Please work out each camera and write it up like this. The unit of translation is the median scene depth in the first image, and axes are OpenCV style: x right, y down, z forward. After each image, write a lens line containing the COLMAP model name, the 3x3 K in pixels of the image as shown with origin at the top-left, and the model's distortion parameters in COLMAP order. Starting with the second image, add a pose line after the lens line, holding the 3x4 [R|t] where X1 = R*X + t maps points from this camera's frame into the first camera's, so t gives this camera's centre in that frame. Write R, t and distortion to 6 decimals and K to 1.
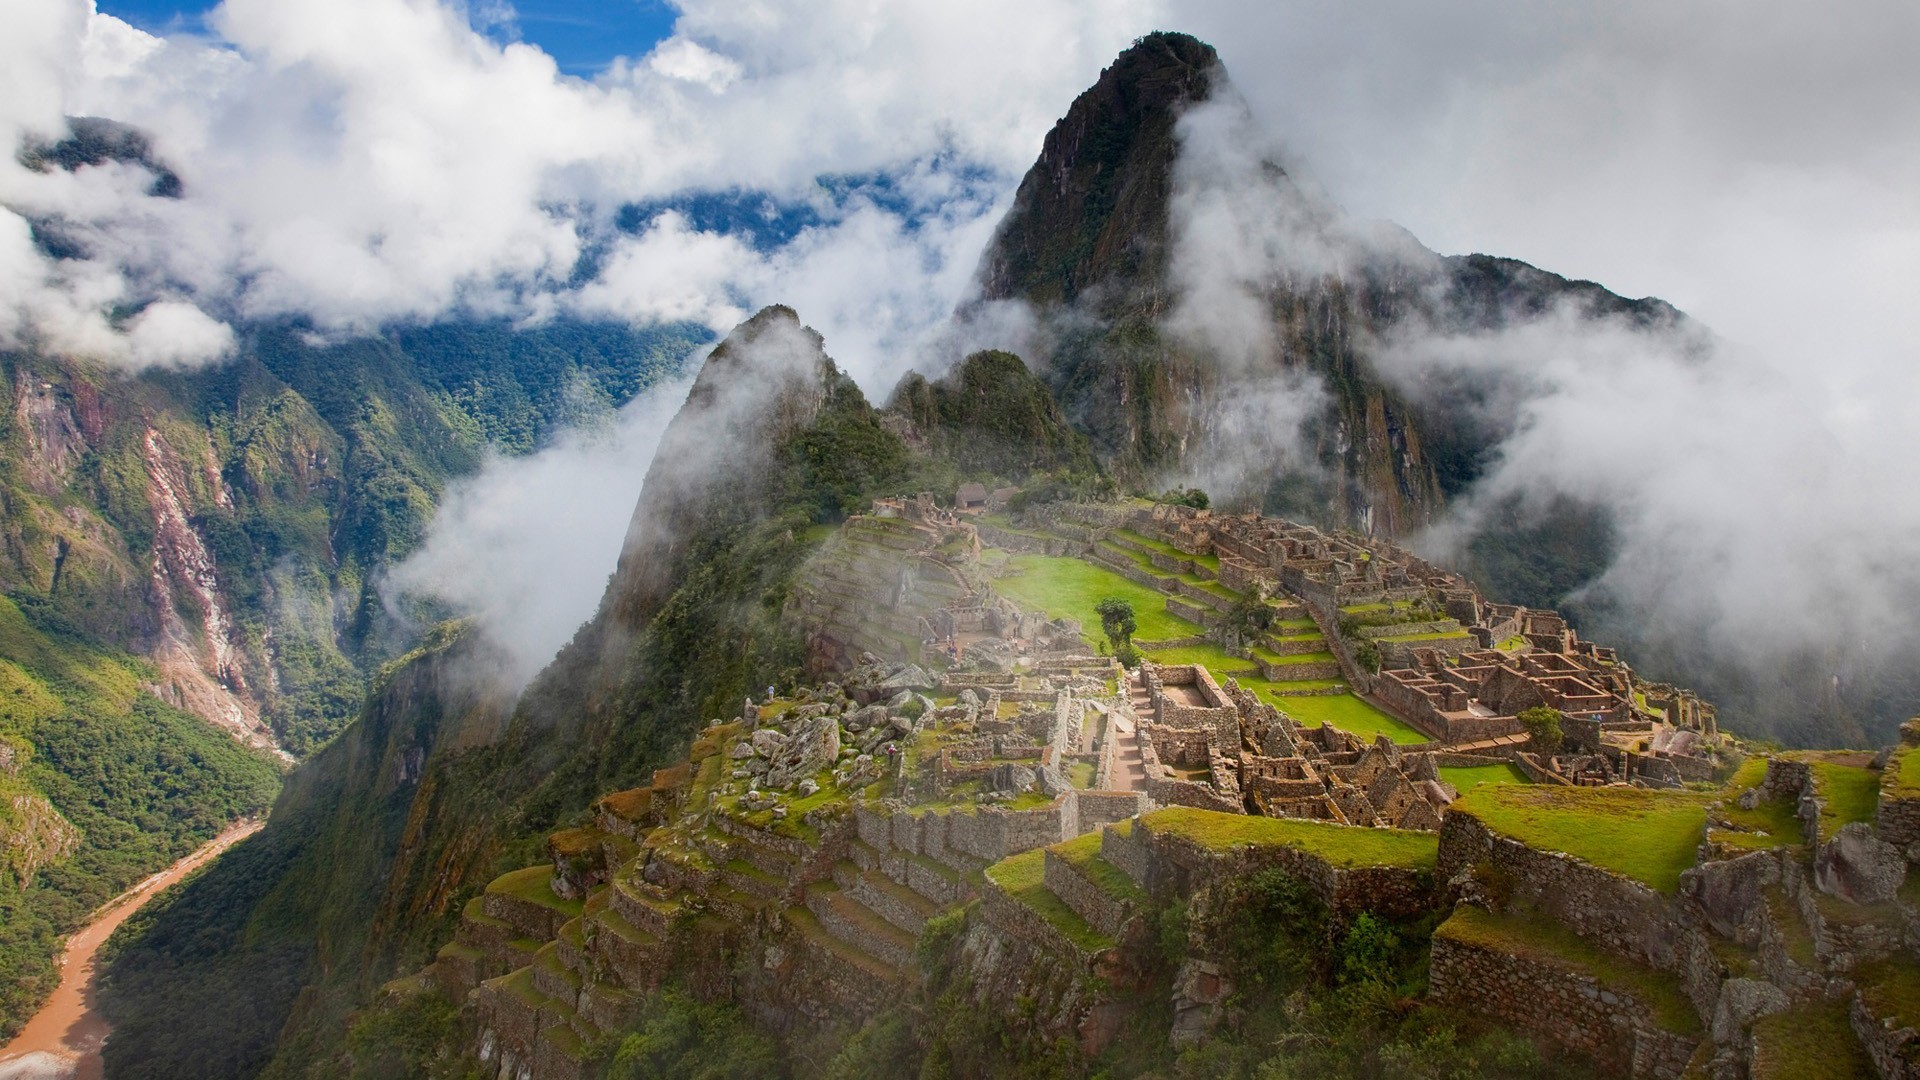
lens RADIAL K [[1462.1, 0, 960.0], [0, 1462.1, 393.1], [0, 0, 1]] dist [-0.122953, 0.081727]
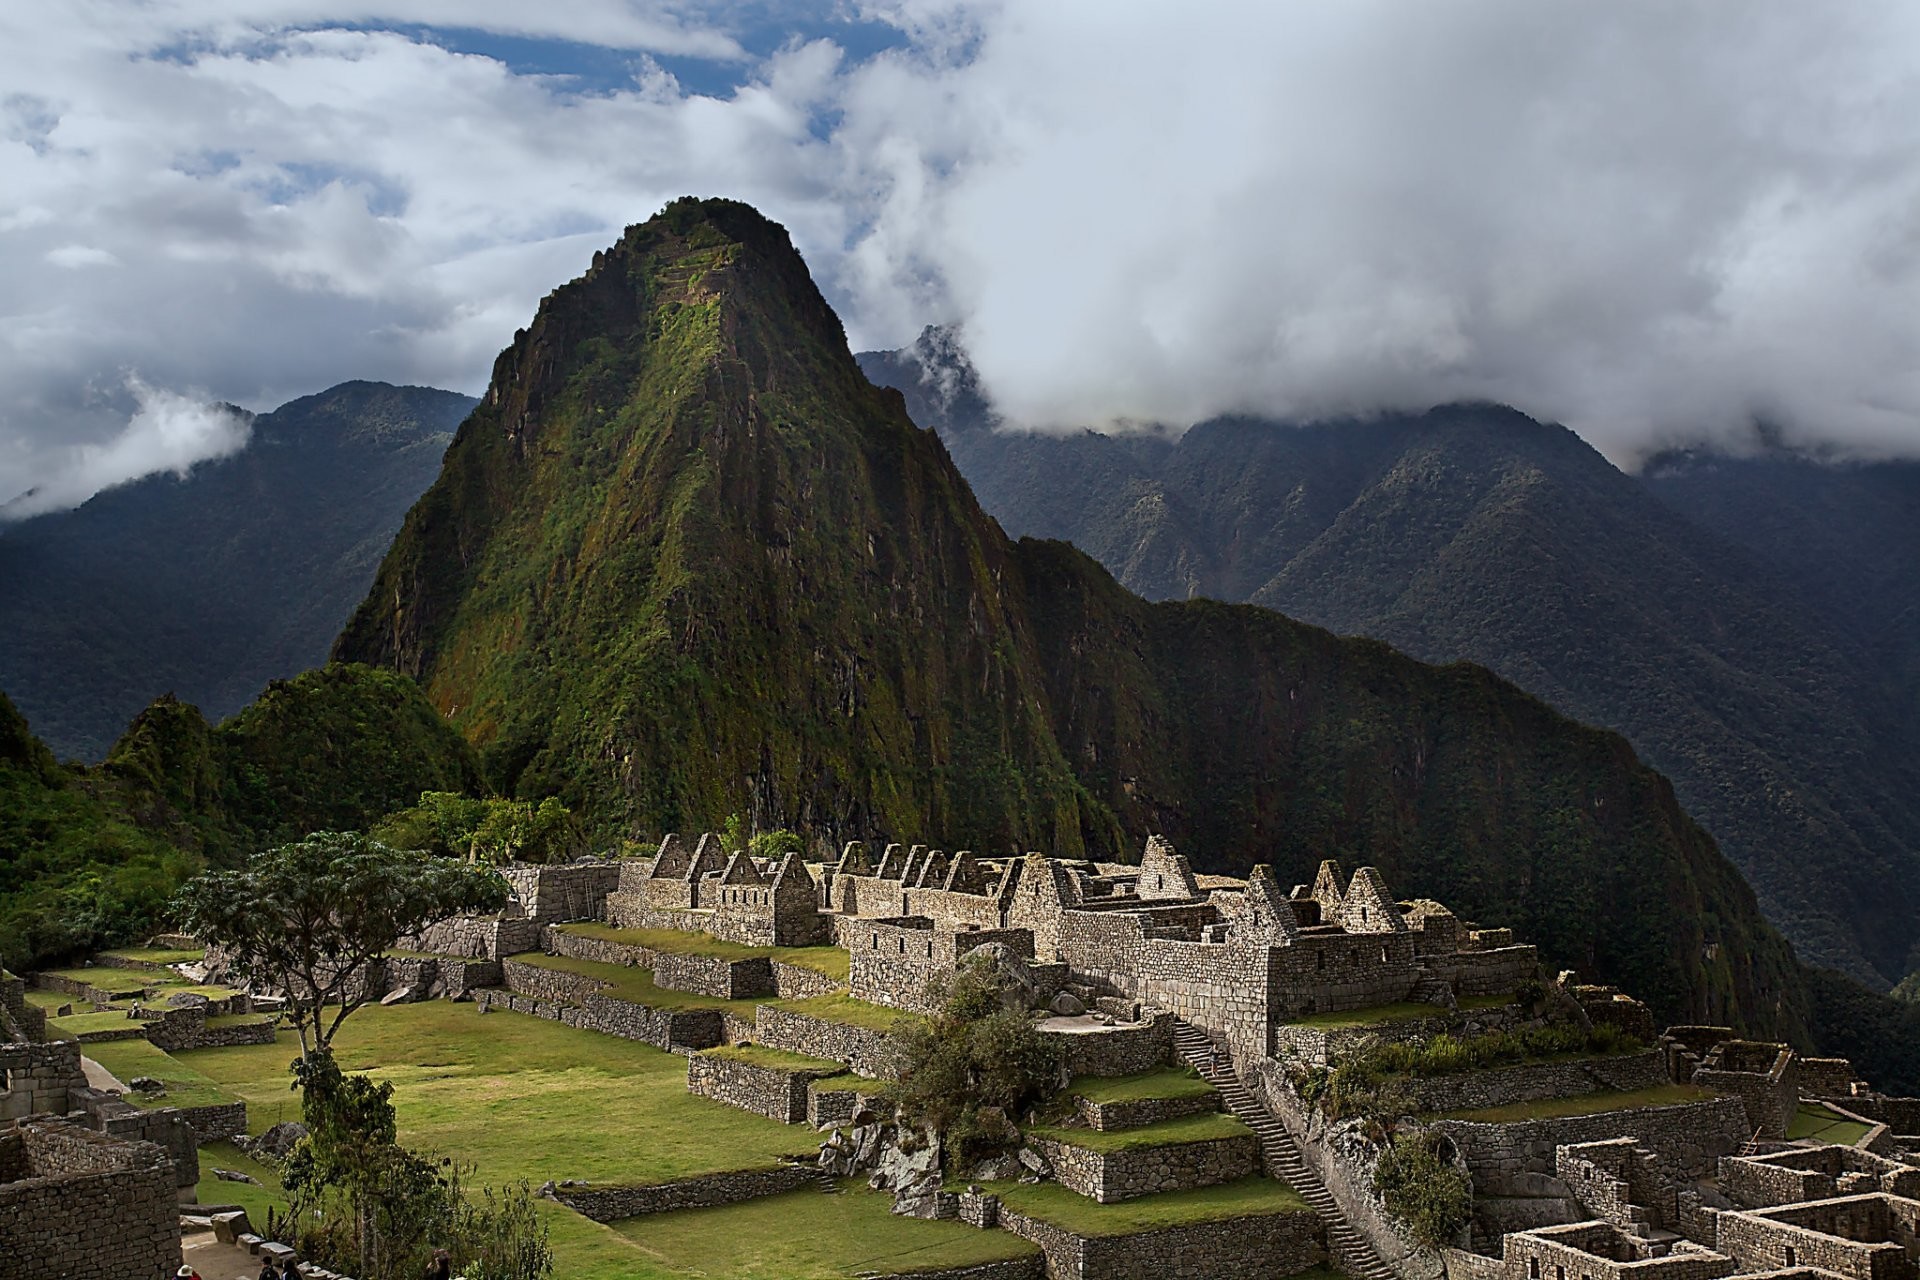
lens RADIAL K [[2067.2, 0, 960.0], [0, 2067.2, 640.0], [0, 0, 1]] dist [0.022535, 0.015814]
pose [[0.967292, 0.000374, 0.253664, 0.045696], [0.031312, 0.992175, -0.120865, 0.058080], [-0.251724, 0.124855, 0.959711, 0.294209]]
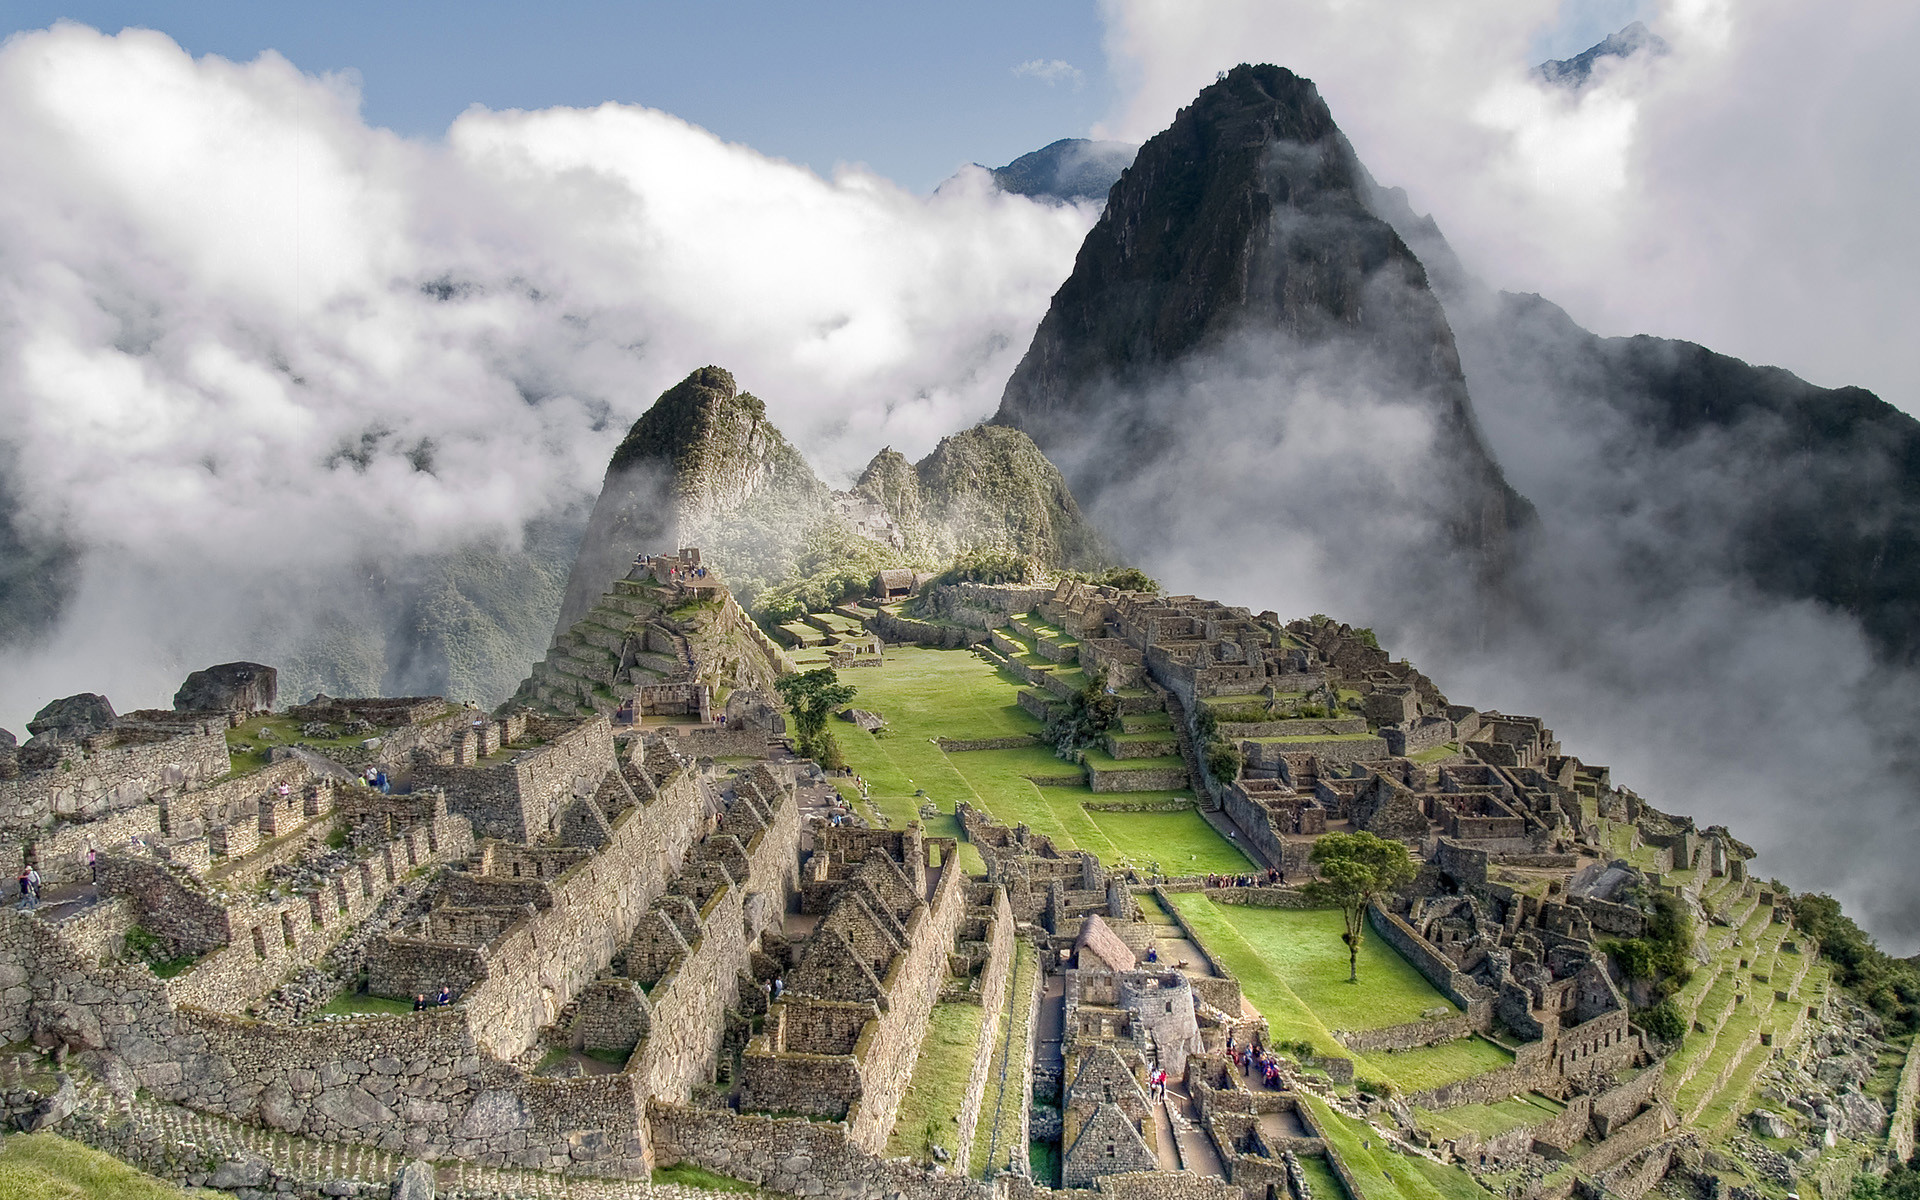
lens RADIAL K [[1581.8, 0, 965.1], [0, 1581.8, 690.3], [0, 0, 1]] dist [-0.131662, 0.074724]
pose [[0.995168, 0.009675, -0.097708, 0.105762], [0.000882, 0.994212, 0.107431, 0.026879], [0.098182, -0.106999, 0.989400, 0.086051]]
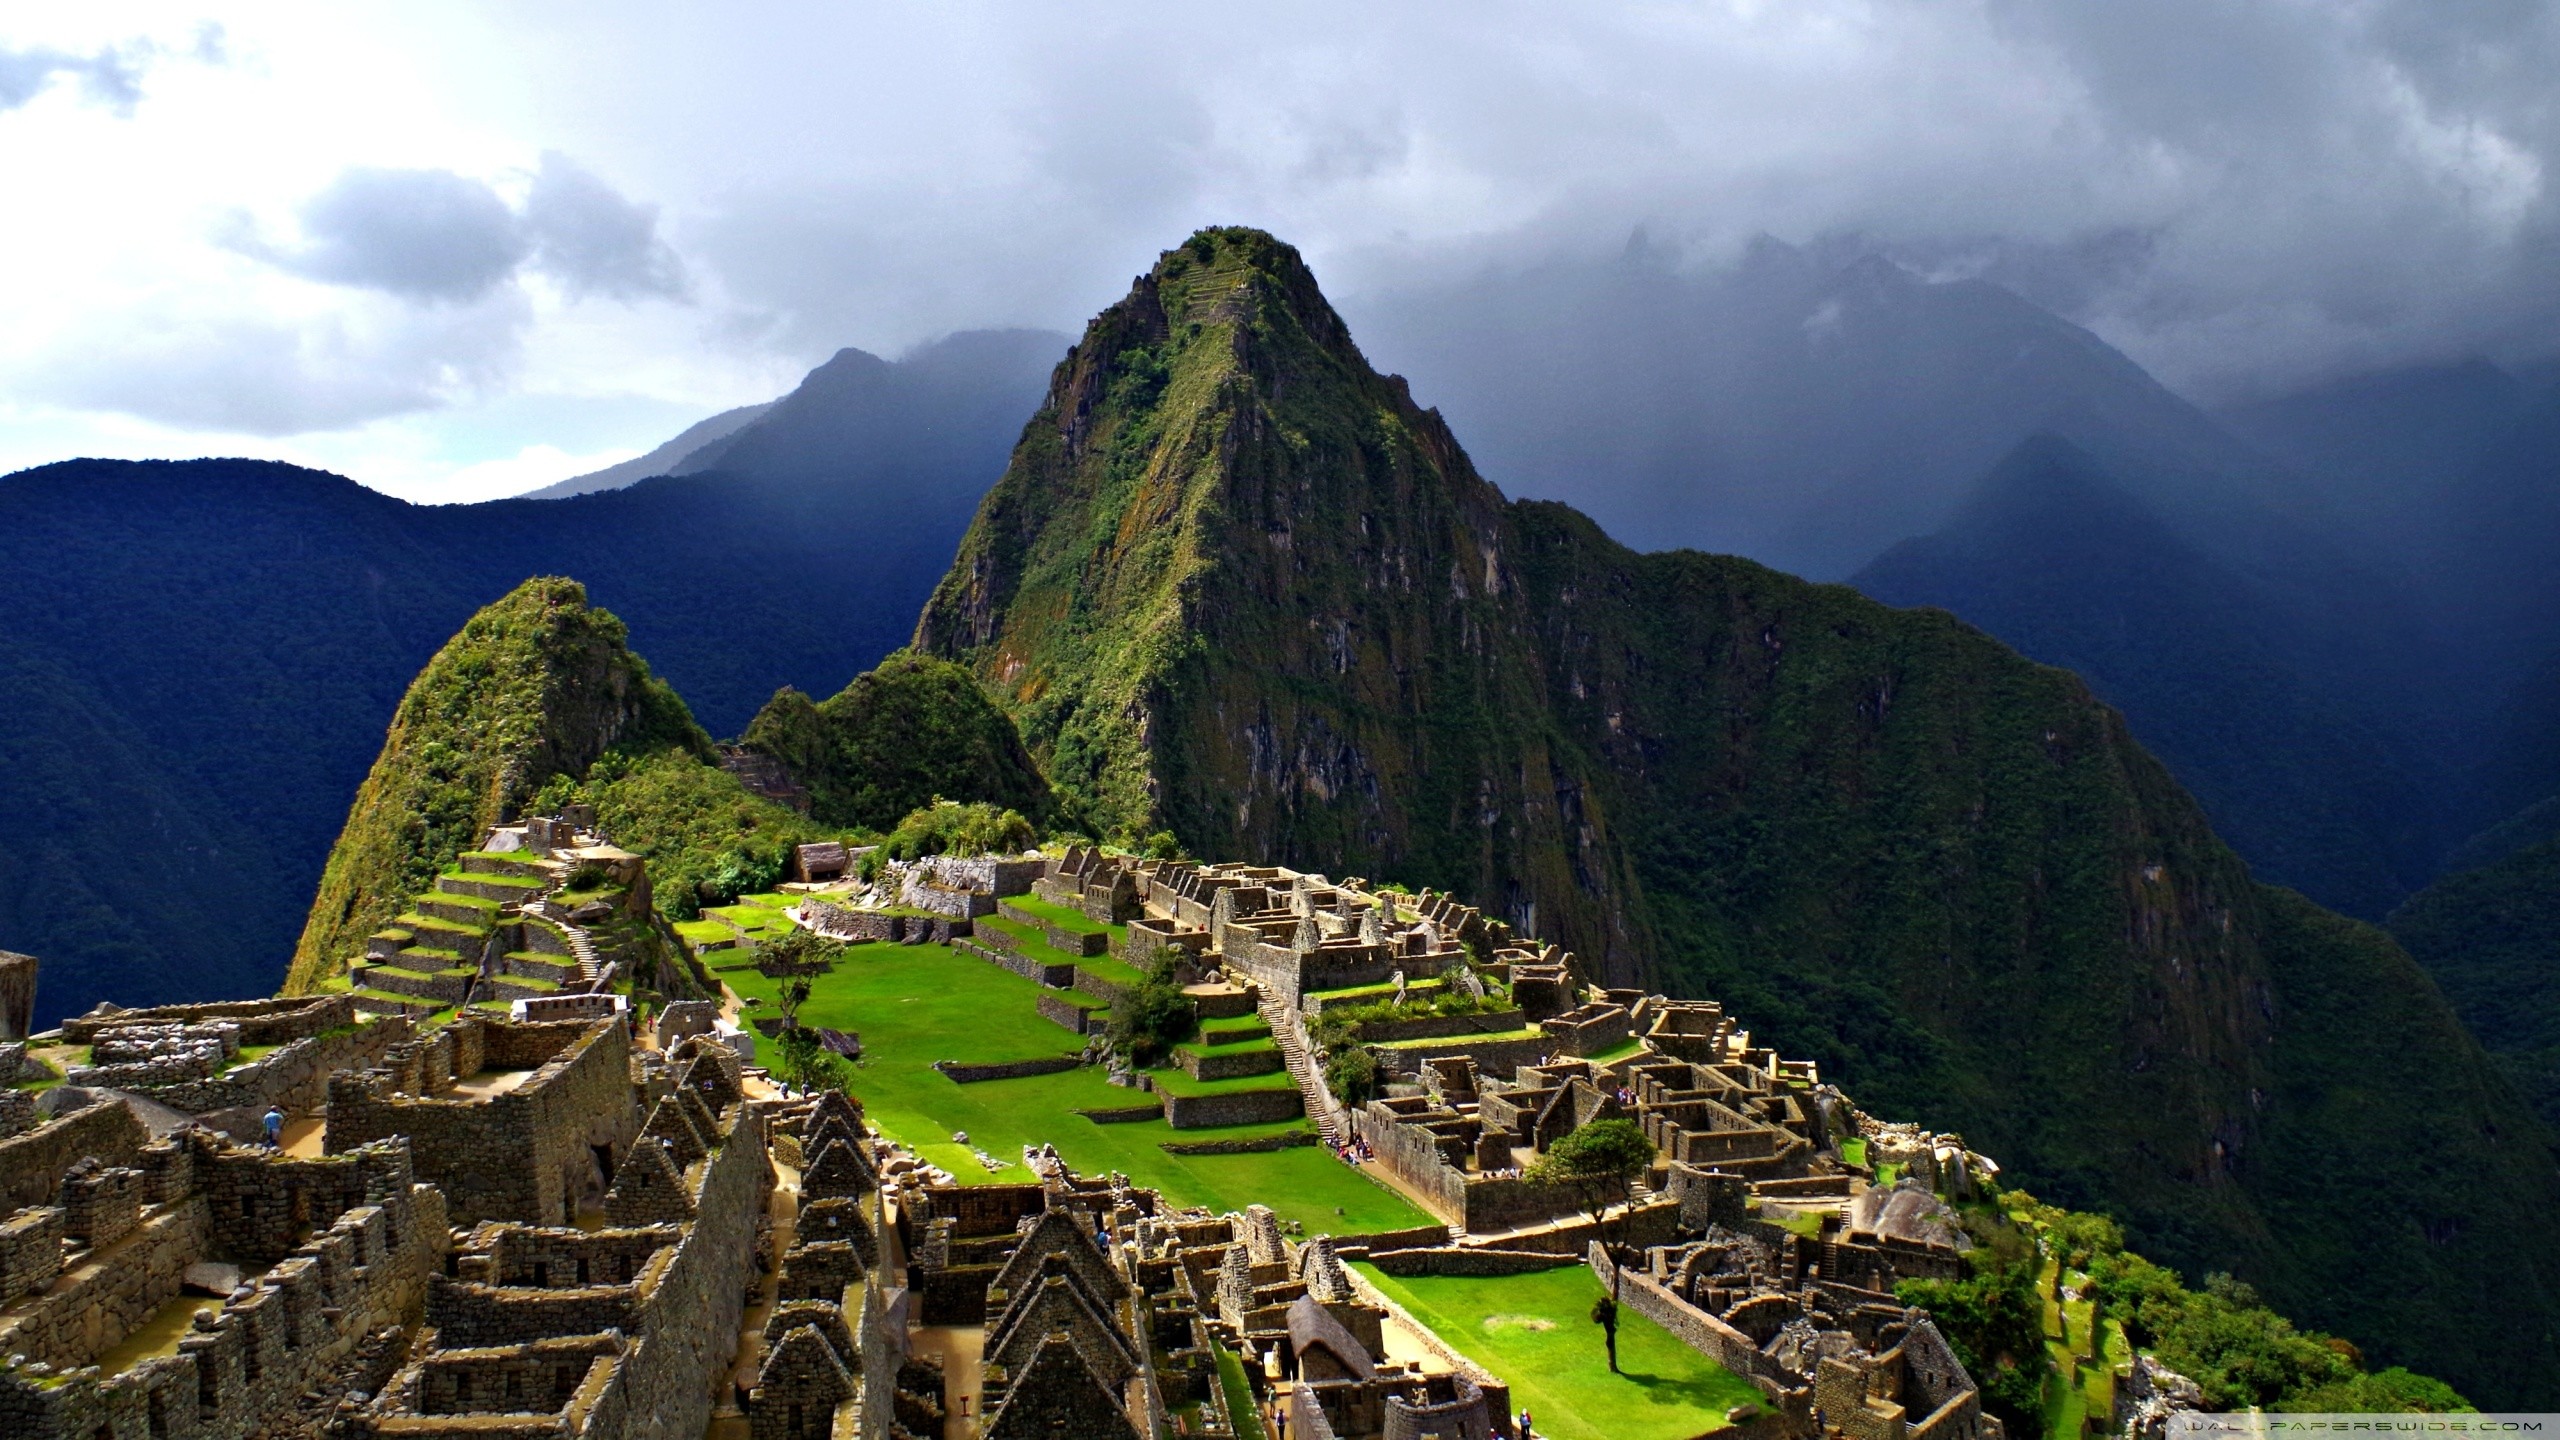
lens RADIAL K [[1993.3, 0, 1274.8], [0, 1993.3, 588.3], [0, 0, 1]] dist [-0.052829, 0.111077]
pose [[0.992542, -0.006651, 0.121721, 0.075647], [0.018988, 0.994758, -0.100479, 0.033824], [-0.120415, 0.102041, 0.987465, 0.110180]]
